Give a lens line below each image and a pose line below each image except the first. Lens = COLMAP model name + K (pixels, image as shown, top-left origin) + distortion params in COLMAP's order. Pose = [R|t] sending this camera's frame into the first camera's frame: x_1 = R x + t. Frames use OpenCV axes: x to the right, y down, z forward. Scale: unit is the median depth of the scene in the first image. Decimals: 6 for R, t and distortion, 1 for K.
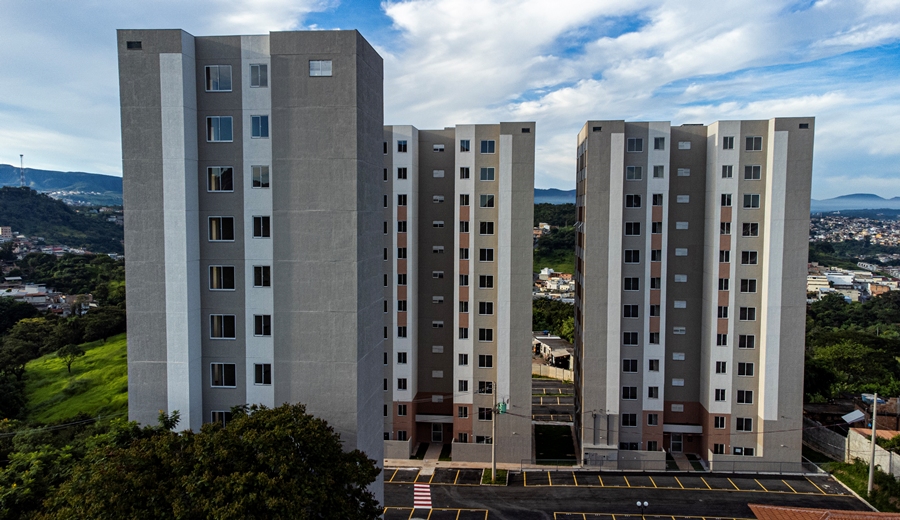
lens RADIAL K [[685.6, 0, 453.1], [0, 685.6, 255.4], [0, 0, 1]] dist [0.033298, 0.035709]
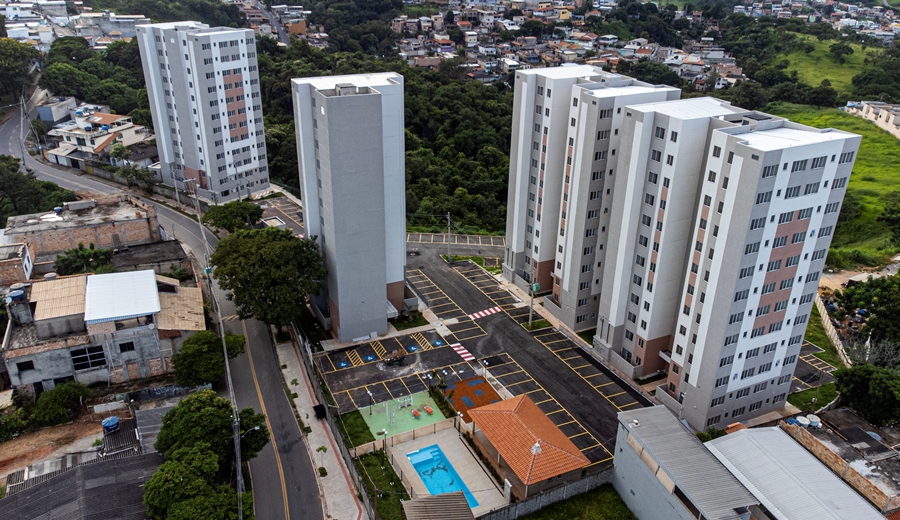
lens RADIAL K [[685.6, 0, 449.0], [0, 685.6, 255.3], [0, 0, 1]] dist [0.033298, 0.035709]
pose [[0.529306, 0.364001, -0.766380, 1.030629], [-0.067296, 0.918457, 0.389754, -0.394454], [0.845758, -0.154725, 0.510641, 0.058722]]
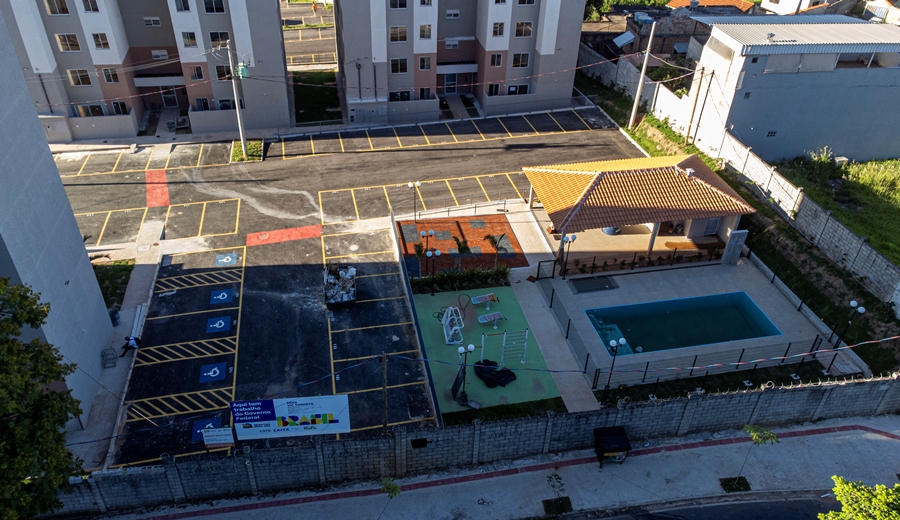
lens RADIAL K [[685.6, 0, 448.7], [0, 685.6, 256.1], [0, 0, 1]] dist [0.033298, 0.035709]
pose [[0.951939, -0.159314, 0.261595, 0.051133], [-0.006693, 0.843055, 0.537786, -0.024983], [-0.306216, -0.513691, 0.801470, 0.167596]]
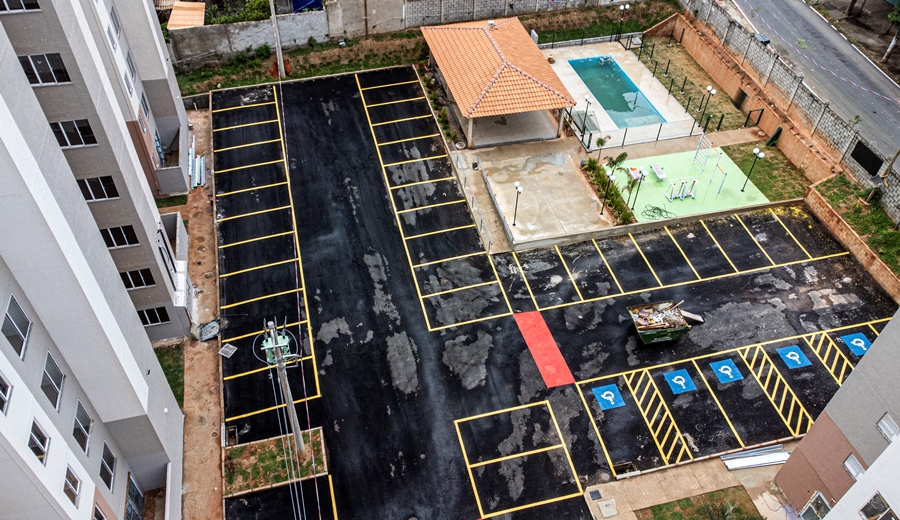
lens RADIAL K [[685.6, 0, 449.3], [0, 685.6, 258.7], [0, 0, 1]] dist [0.033298, 0.035709]
pose [[-0.351688, -0.667918, 0.655897, -0.189777], [0.032664, 0.691474, 0.721662, -0.108372], [-0.935547, 0.275224, -0.221366, 0.903938]]
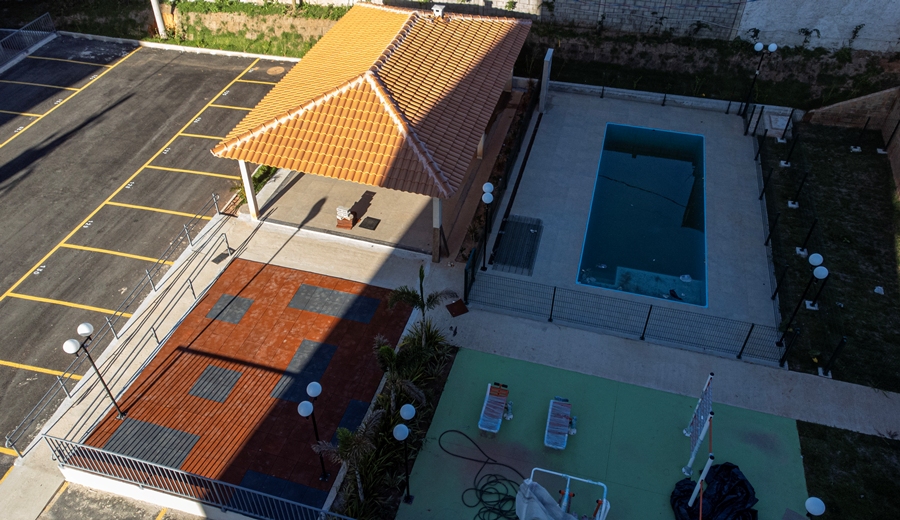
lens RADIAL K [[685.6, 0, 448.7], [0, 685.6, 258.3], [0, 0, 1]] dist [0.033298, 0.035709]
pose [[0.161121, -0.654183, 0.738976, 0.068333], [0.054881, 0.753539, 0.655109, 0.099625], [-0.985408, -0.064996, 0.157313, 0.563229]]
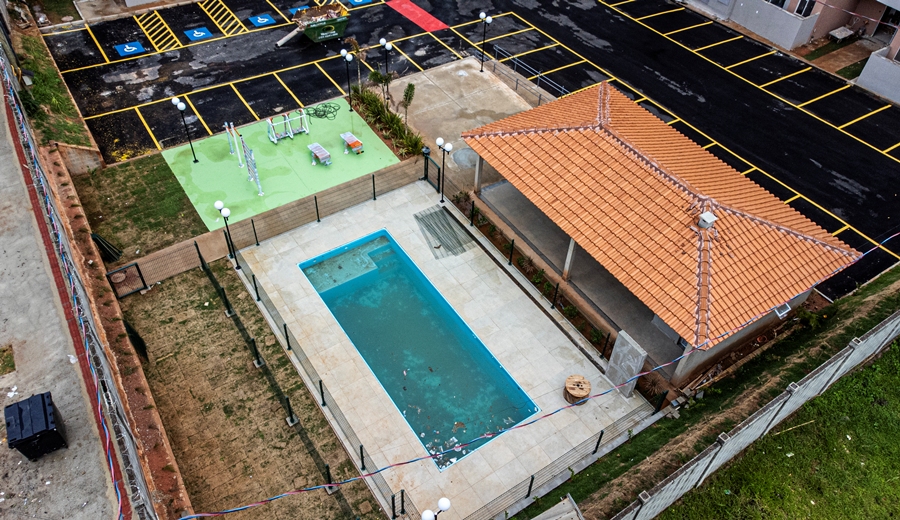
lens RADIAL K [[685.6, 0, 449.7], [0, 685.6, 256.4], [0, 0, 1]] dist [0.033298, 0.035709]
pose [[0.635850, 0.563788, -0.527103, 0.532709], [-0.079078, 0.726936, 0.682137, 0.047553], [0.767751, -0.392055, 0.506806, 0.377399]]
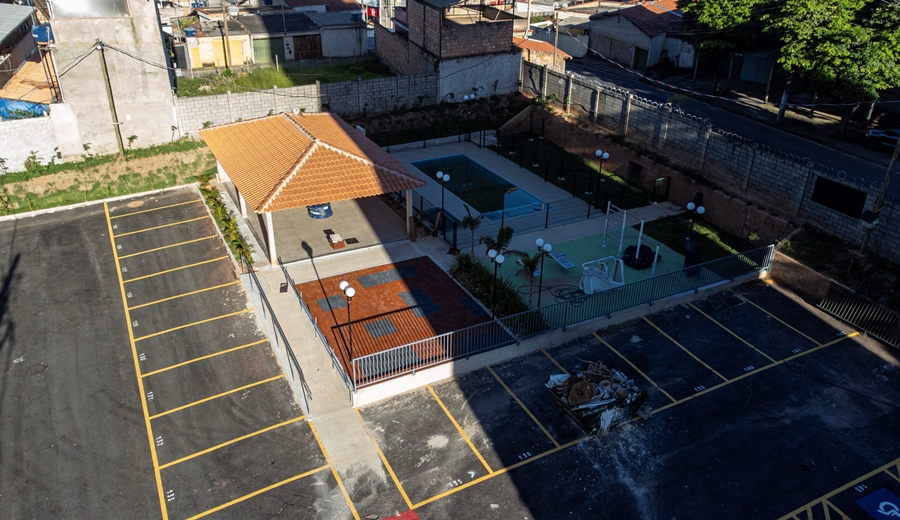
lens RADIAL K [[685.6, 0, 450.4], [0, 685.6, 257.8], [0, 0, 1]] dist [0.033298, 0.035709]
pose [[-0.556675, -0.389266, 0.733884, -0.060730], [0.039606, 0.869979, 0.491496, 0.088046], [-0.829786, 0.302670, -0.468878, 0.816967]]
